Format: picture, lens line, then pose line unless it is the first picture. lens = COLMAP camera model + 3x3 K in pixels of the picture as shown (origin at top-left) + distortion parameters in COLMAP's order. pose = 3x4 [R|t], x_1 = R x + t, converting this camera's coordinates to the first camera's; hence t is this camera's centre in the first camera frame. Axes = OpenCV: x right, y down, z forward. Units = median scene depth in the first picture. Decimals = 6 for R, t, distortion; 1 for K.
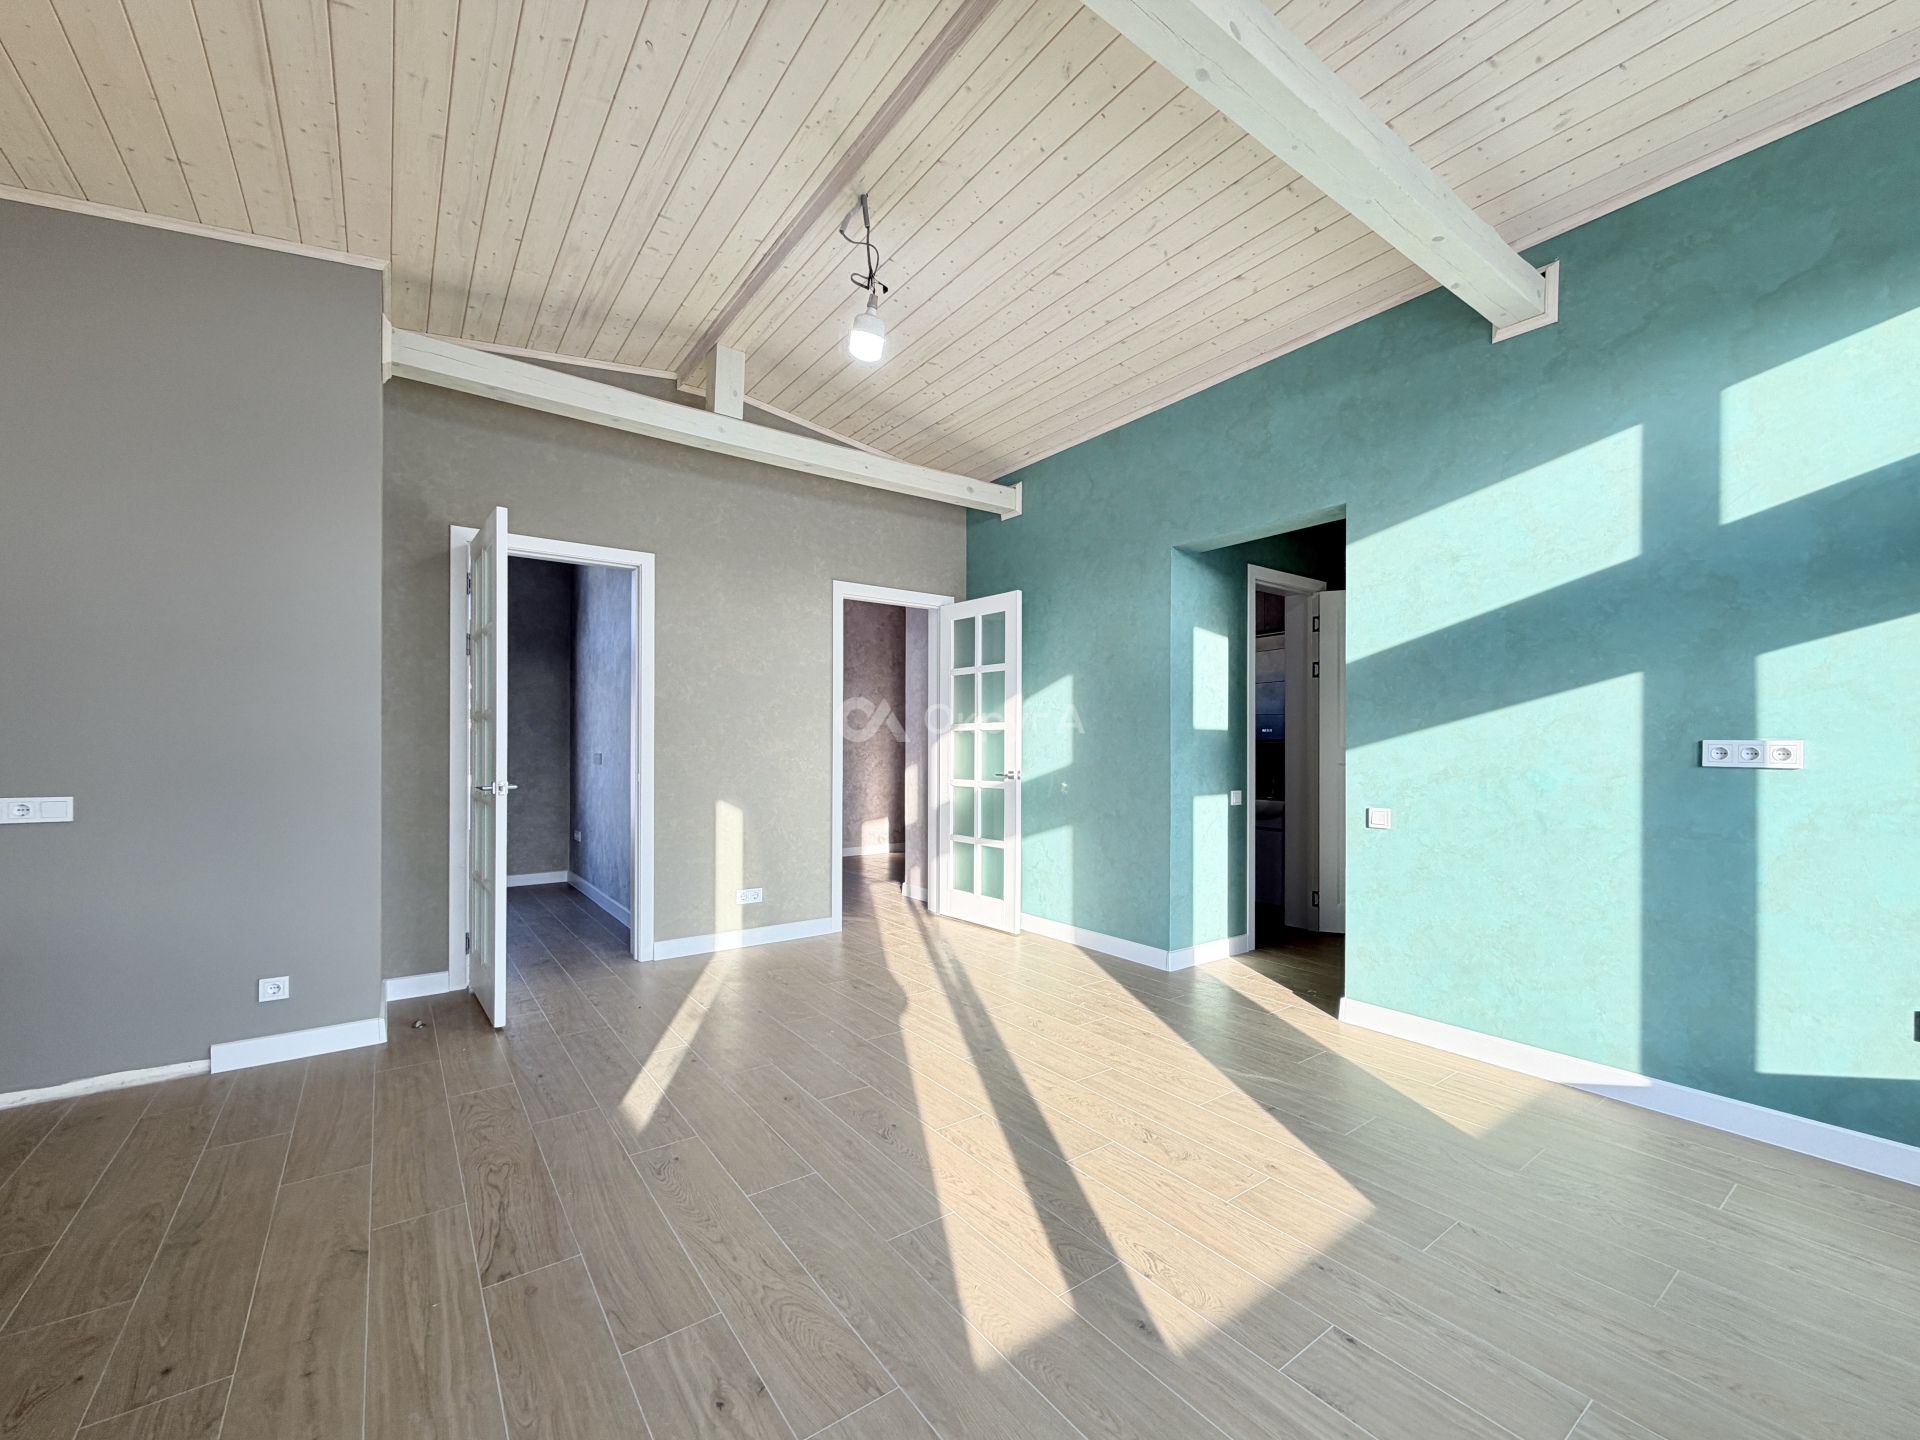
lens RADIAL K [[790.5, 0, 991.4], [0, 790.5, 749.2], [0, 0, 1]] dist [-0.001476, 0.000061]
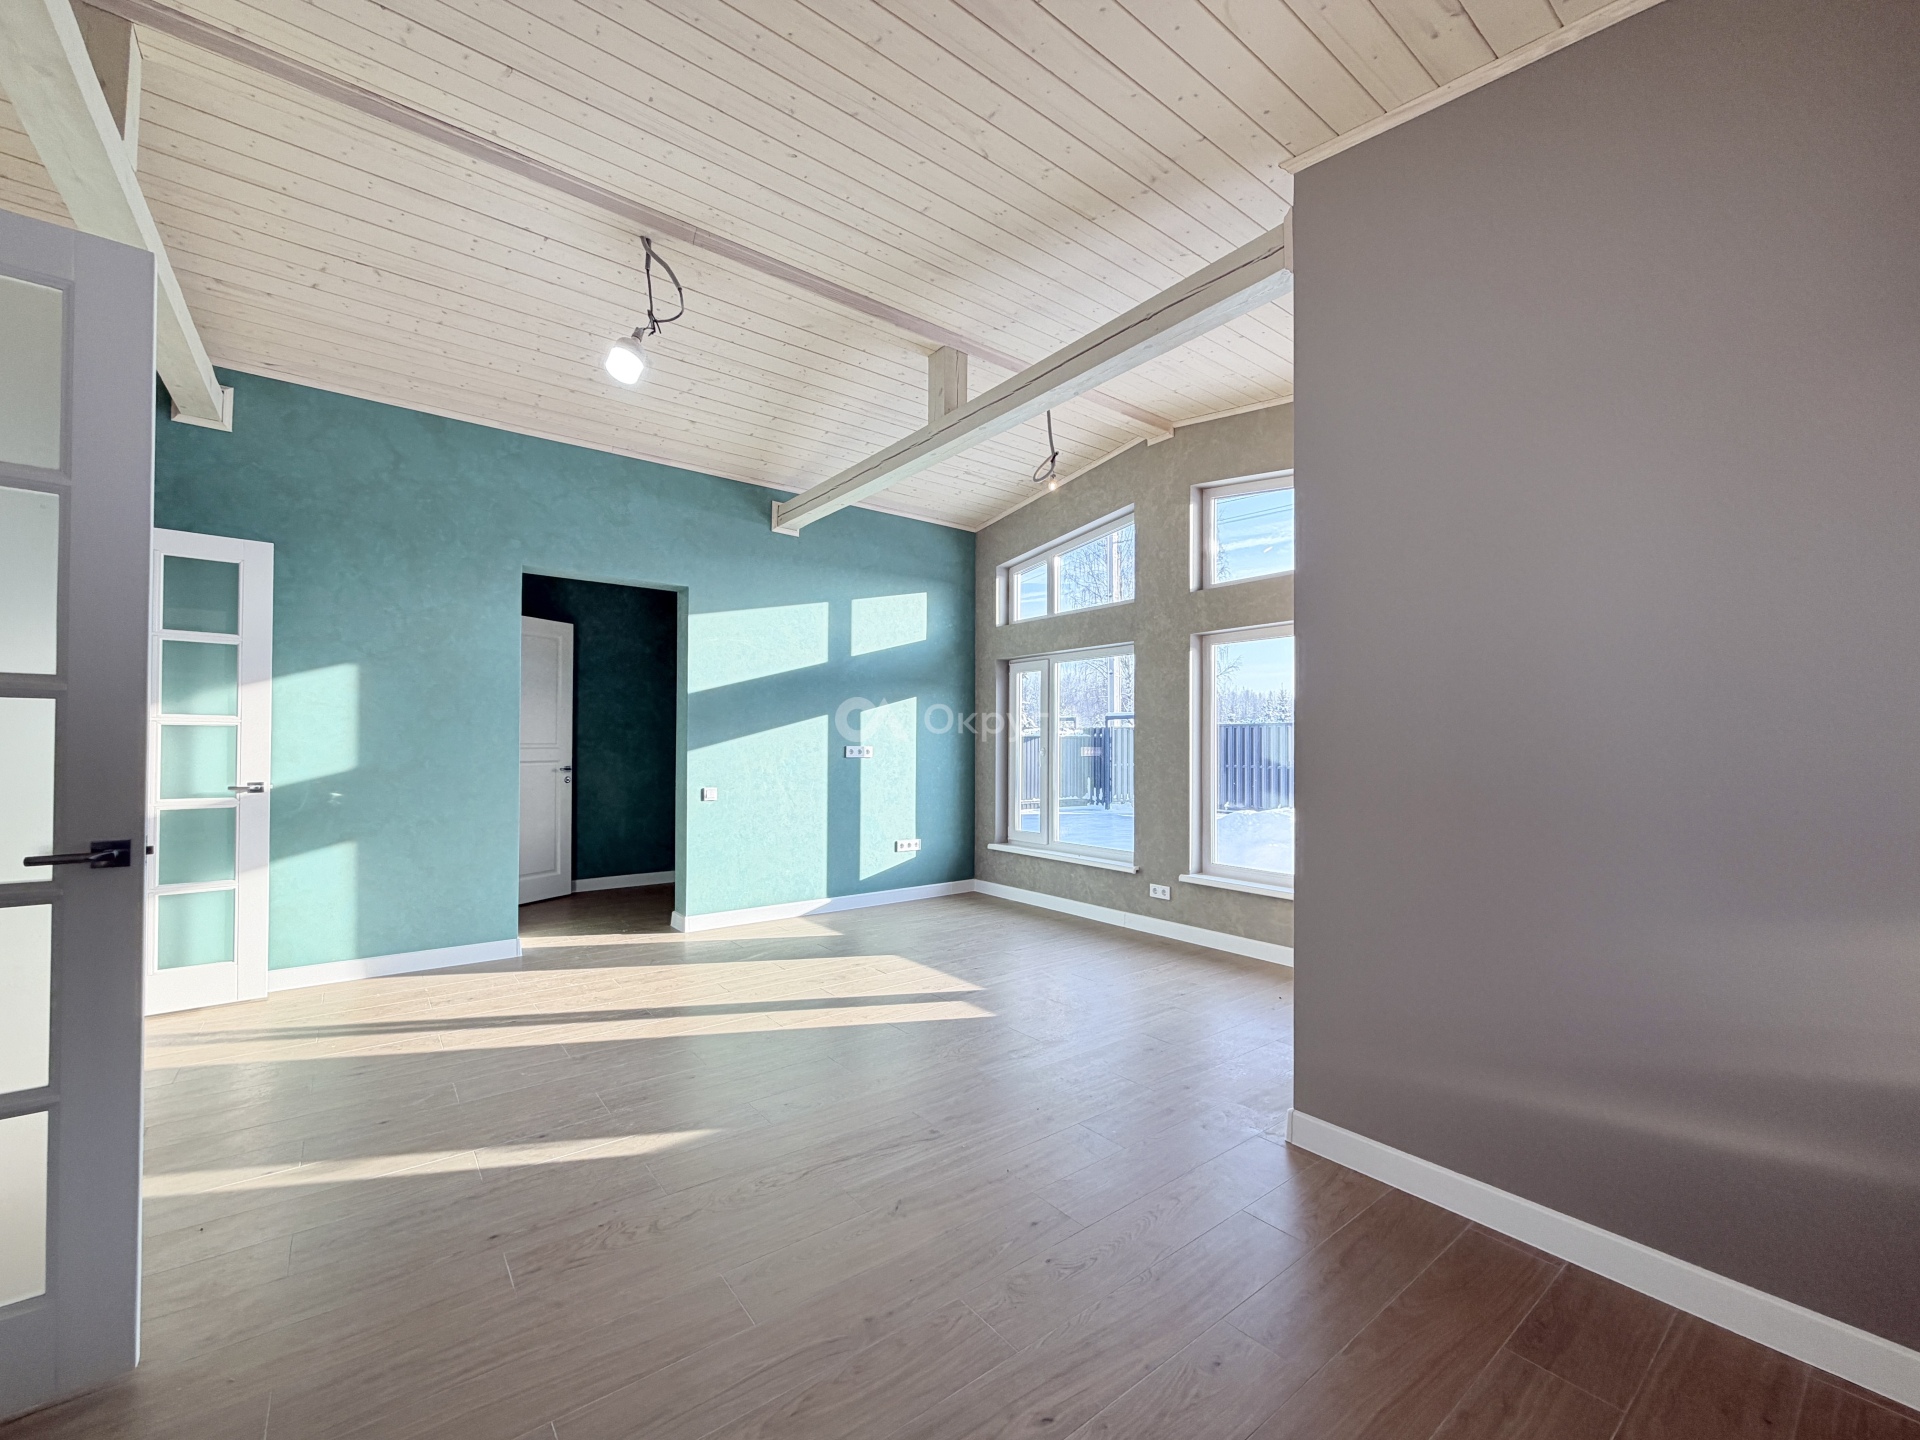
lens RADIAL K [[776.8, 0, 963.6], [0, 776.8, 735.9], [0, 0, 1]] dist [-0.001798, -0.000130]
pose [[-0.010932, 0.009118, 0.999899, -0.967037], [-0.002625, 0.999955, -0.009147, -0.014114], [-0.999937, -0.002725, -0.010908, 0.462040]]
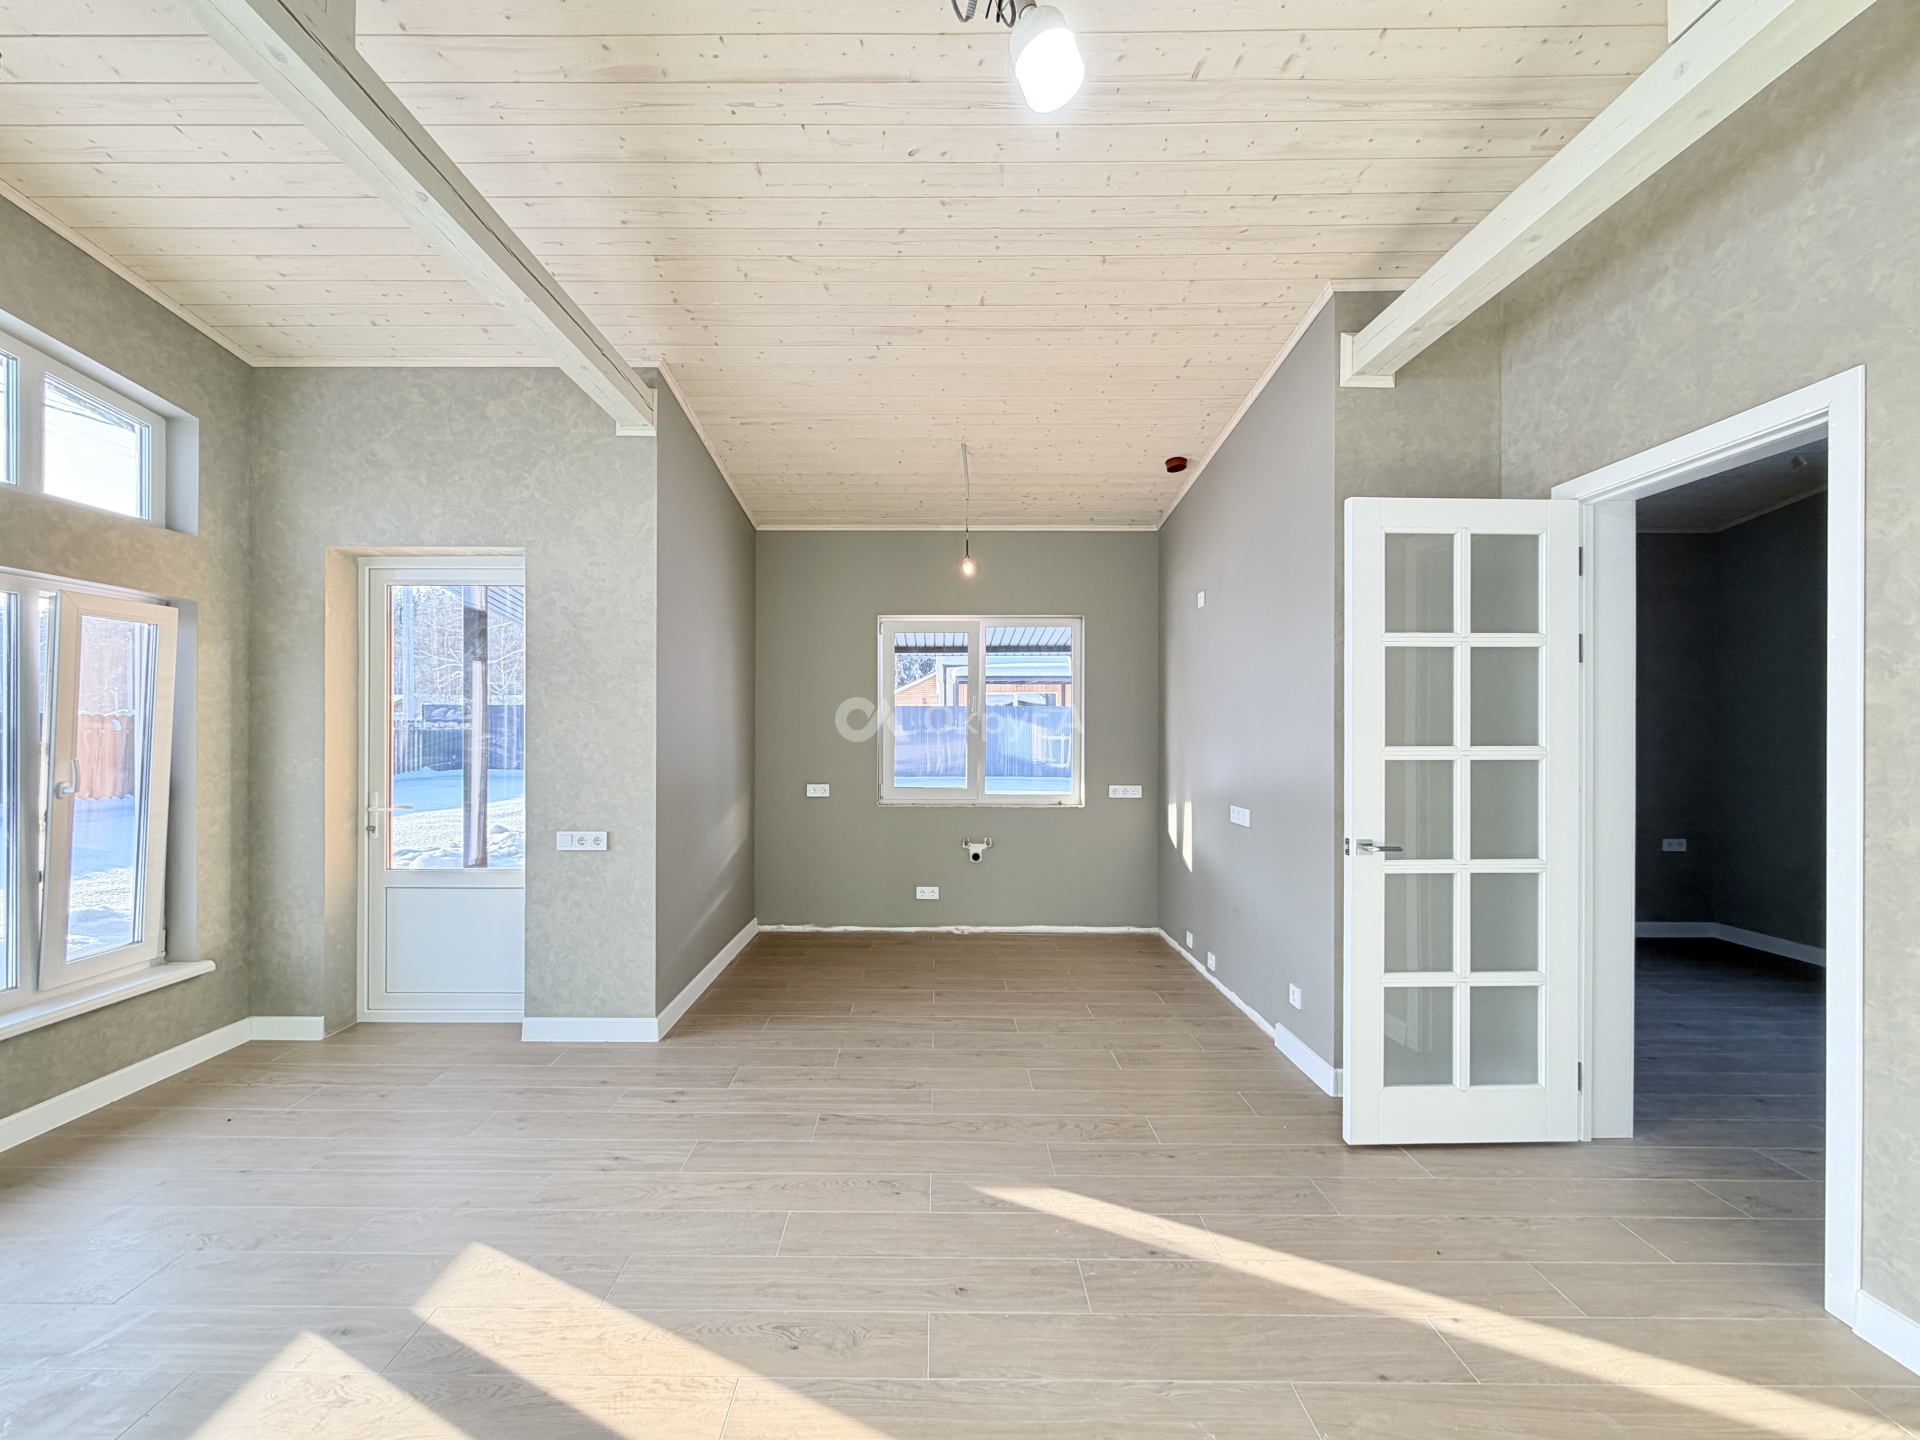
lens RADIAL K [[796.0, 0, 928.7], [0, 796.0, 730.4], [0, 0, 1]] dist [-0.000276, -0.000176]
pose [[-0.616548, -0.003416, -0.787310, 0.252396], [-0.005825, 0.999983, 0.000223, -0.059317], [0.787295, 0.004724, -0.616558, 1.036407]]
